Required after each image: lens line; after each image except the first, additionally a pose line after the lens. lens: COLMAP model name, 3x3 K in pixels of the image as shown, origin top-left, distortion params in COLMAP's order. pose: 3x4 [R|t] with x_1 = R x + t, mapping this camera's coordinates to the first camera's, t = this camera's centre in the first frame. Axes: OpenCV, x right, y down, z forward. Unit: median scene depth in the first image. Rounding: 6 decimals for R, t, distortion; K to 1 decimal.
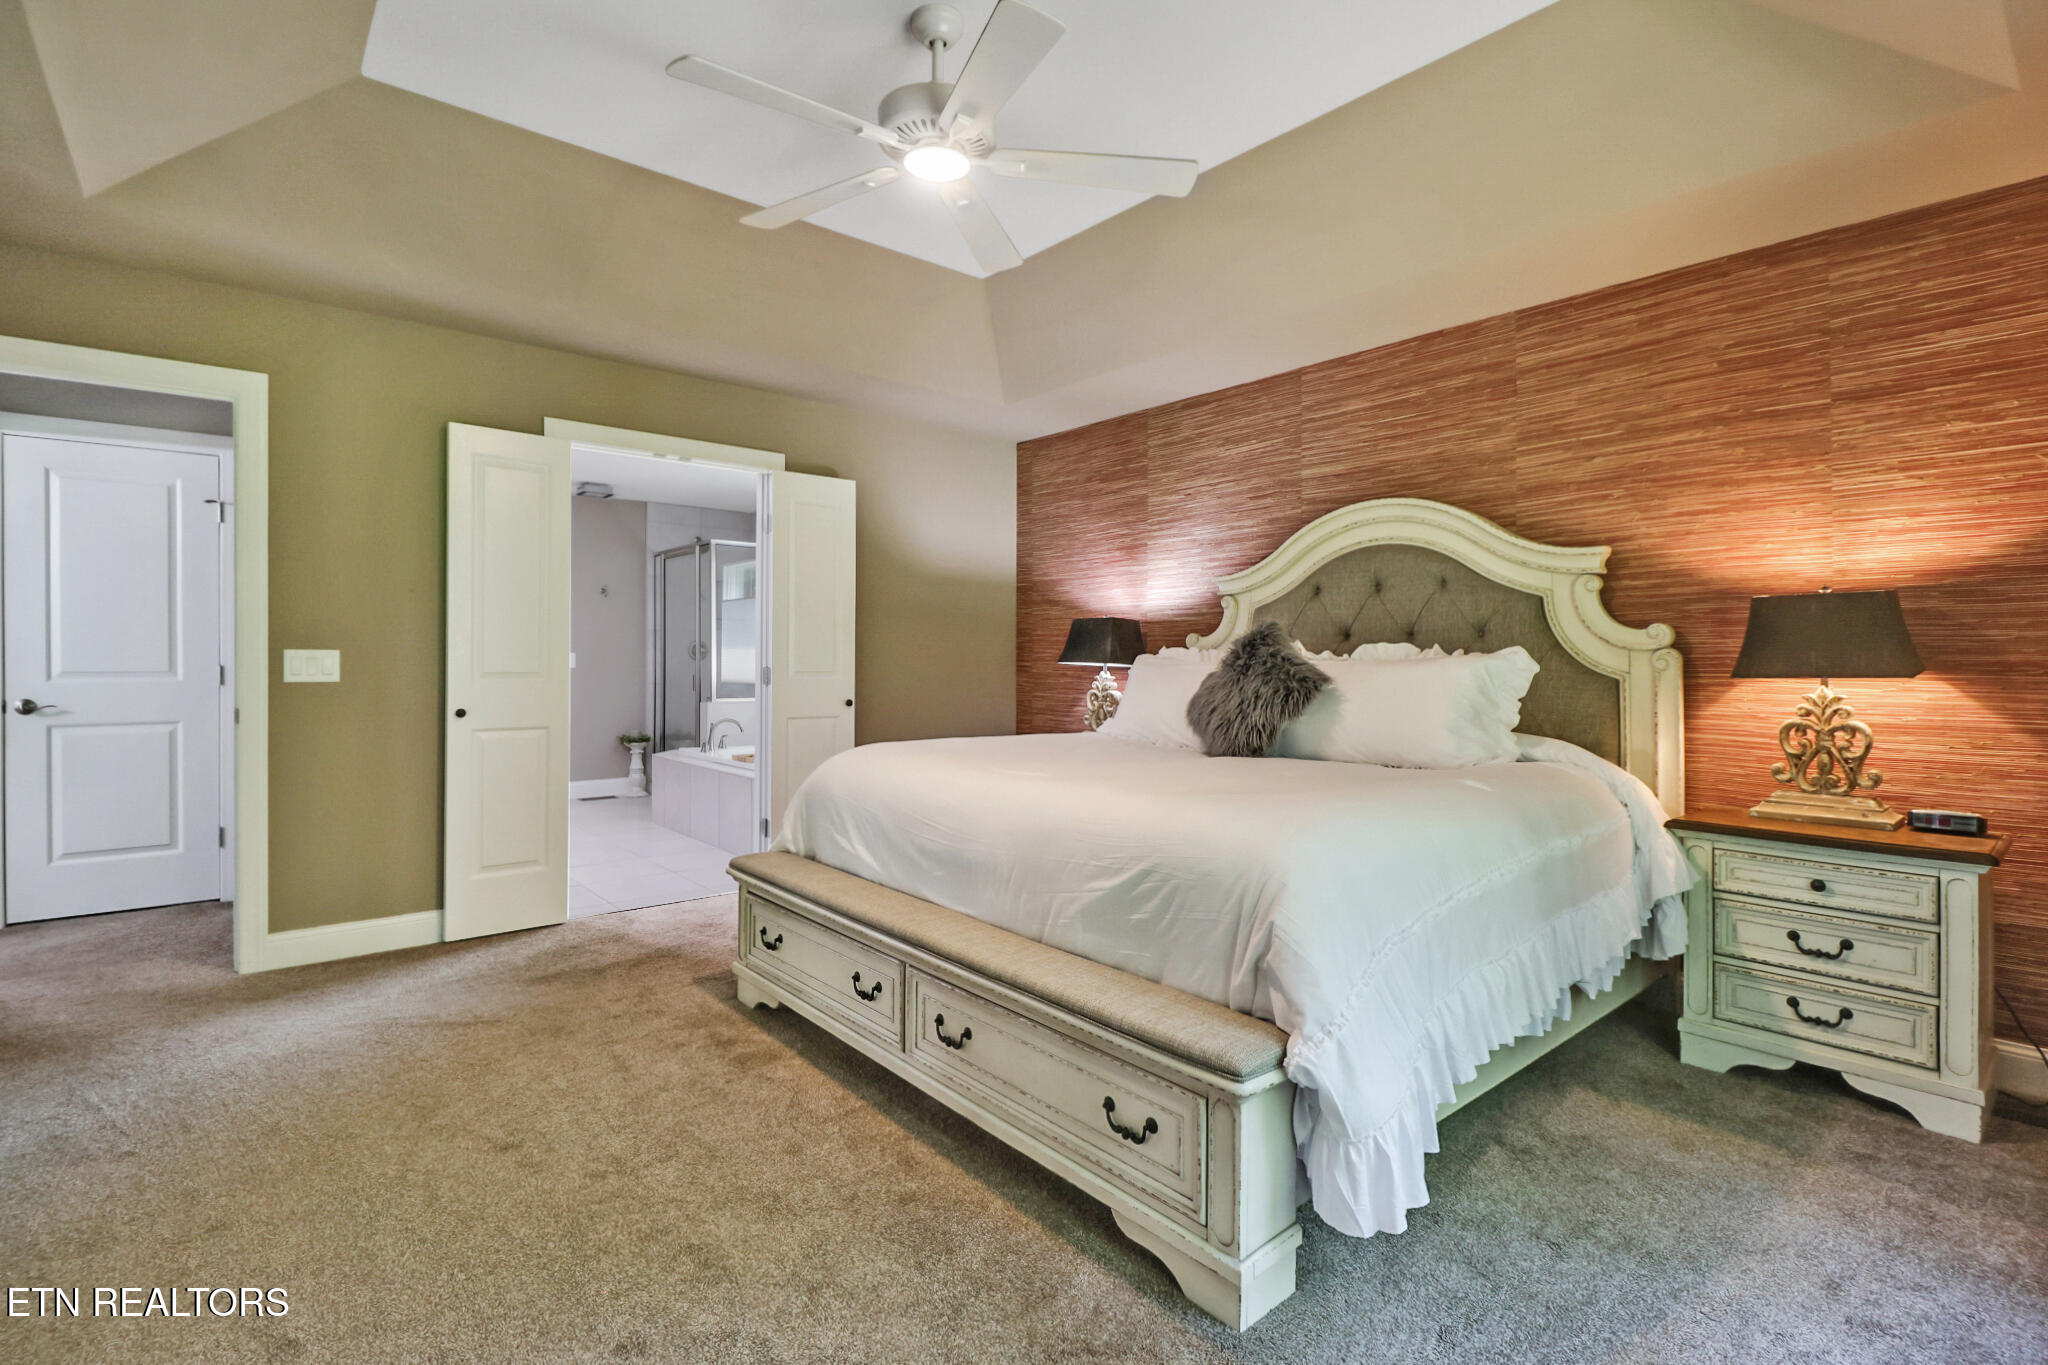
lens RADIAL K [[952.3, 0, 1019.8], [0, 952.3, 666.1], [0, 0, 1]] dist [-0.000357, -0.007196]
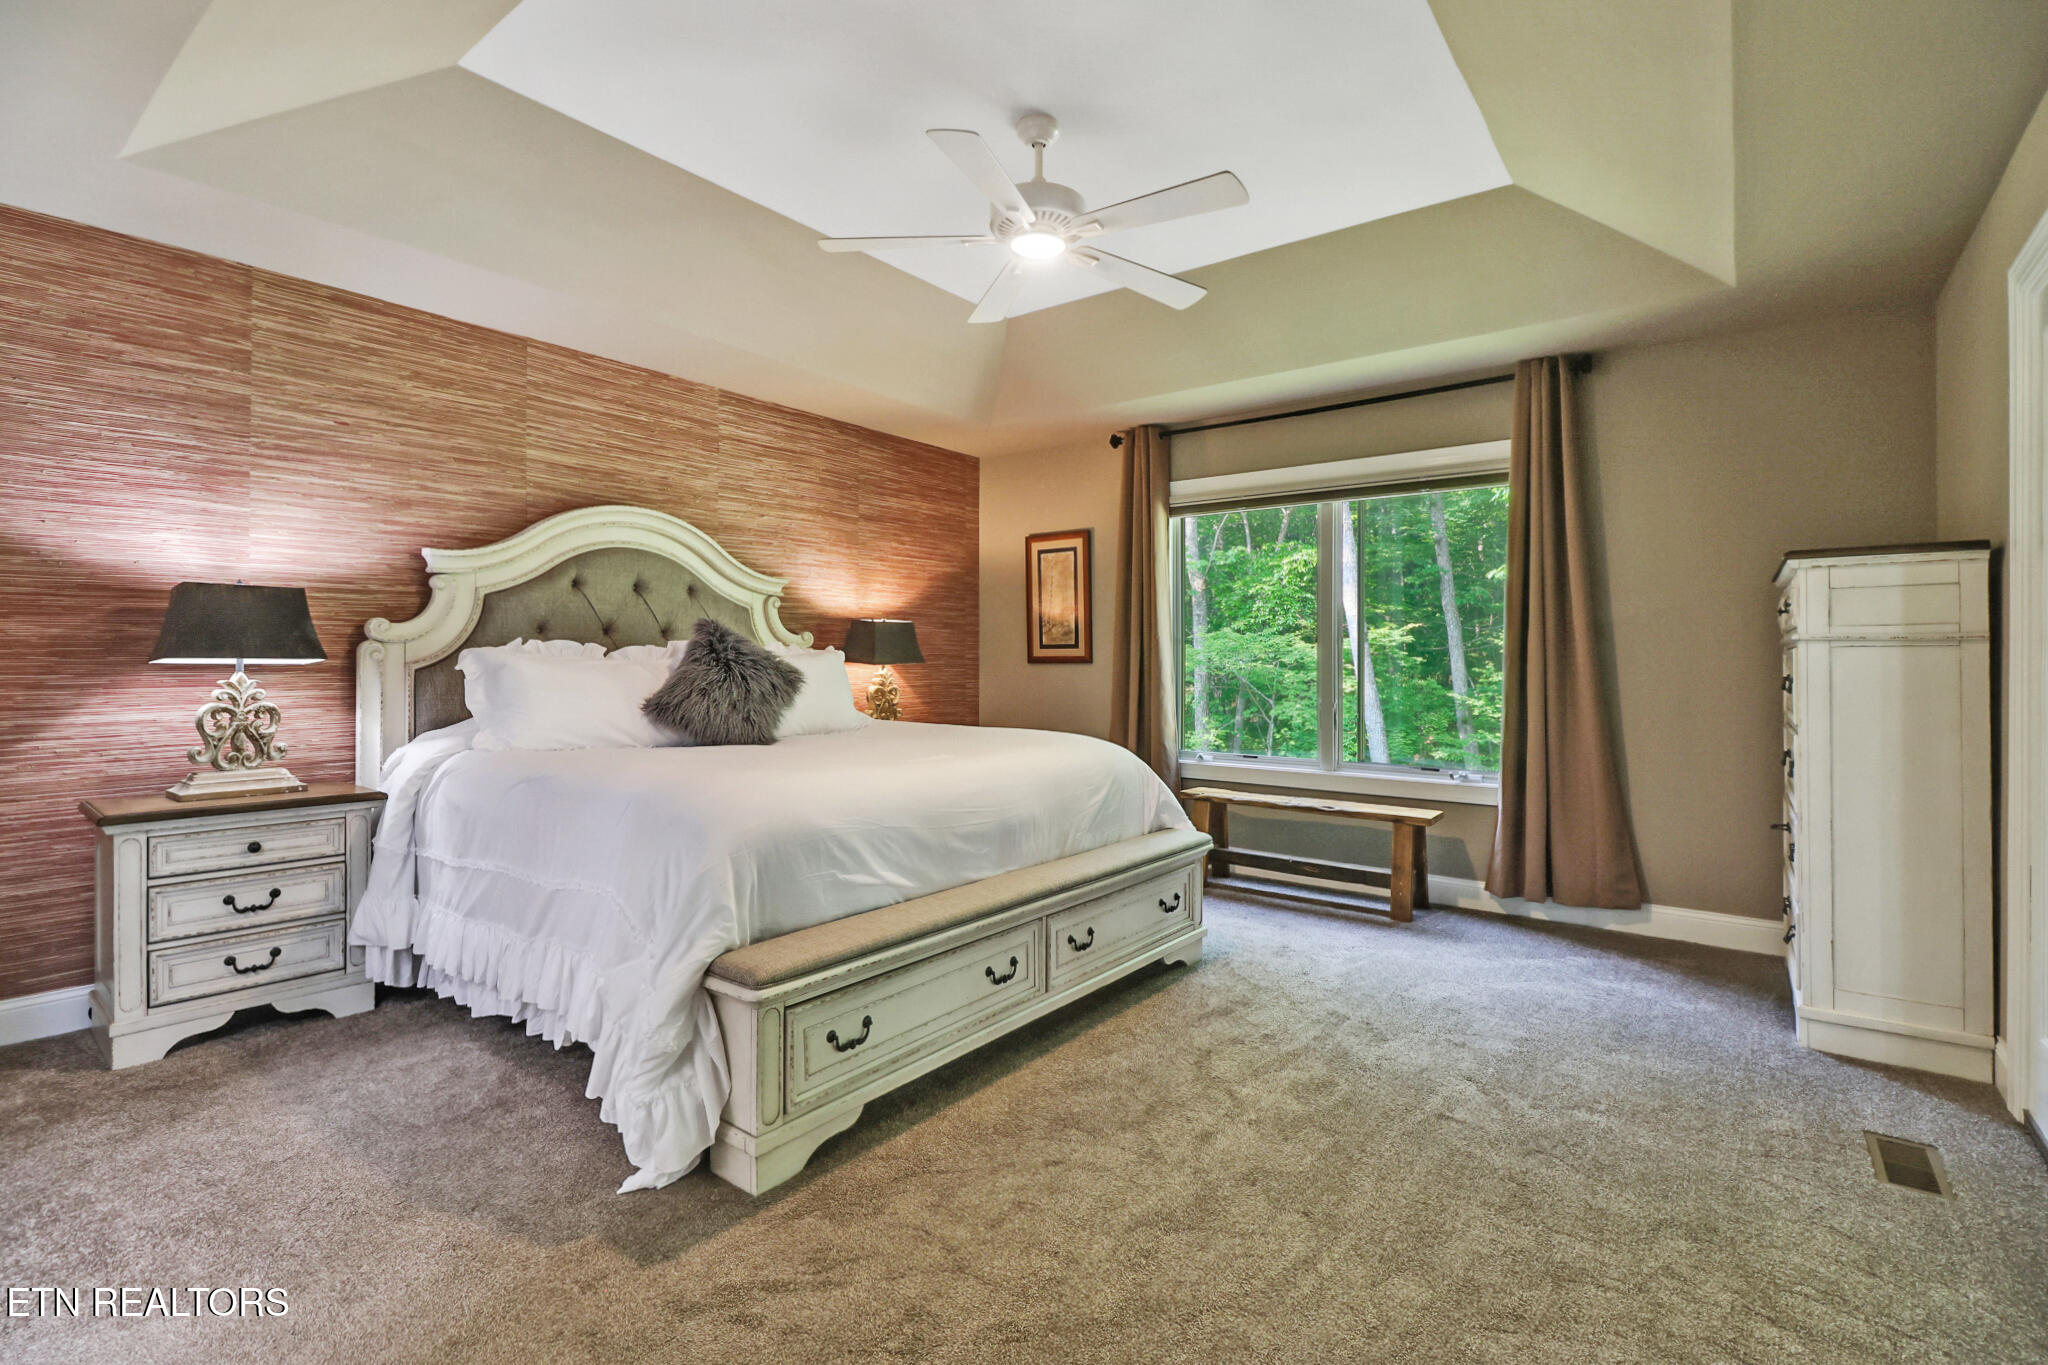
lens RADIAL K [[952.3, 0, 1016.7], [0, 952.3, 670.6], [0, 0, 1]] dist [-0.000357, -0.007196]
pose [[-0.214609, -0.018259, 0.976529, -0.851798], [0.001457, 0.999818, 0.019015, -0.008050], [-0.976699, 0.005503, -0.214543, 0.876309]]
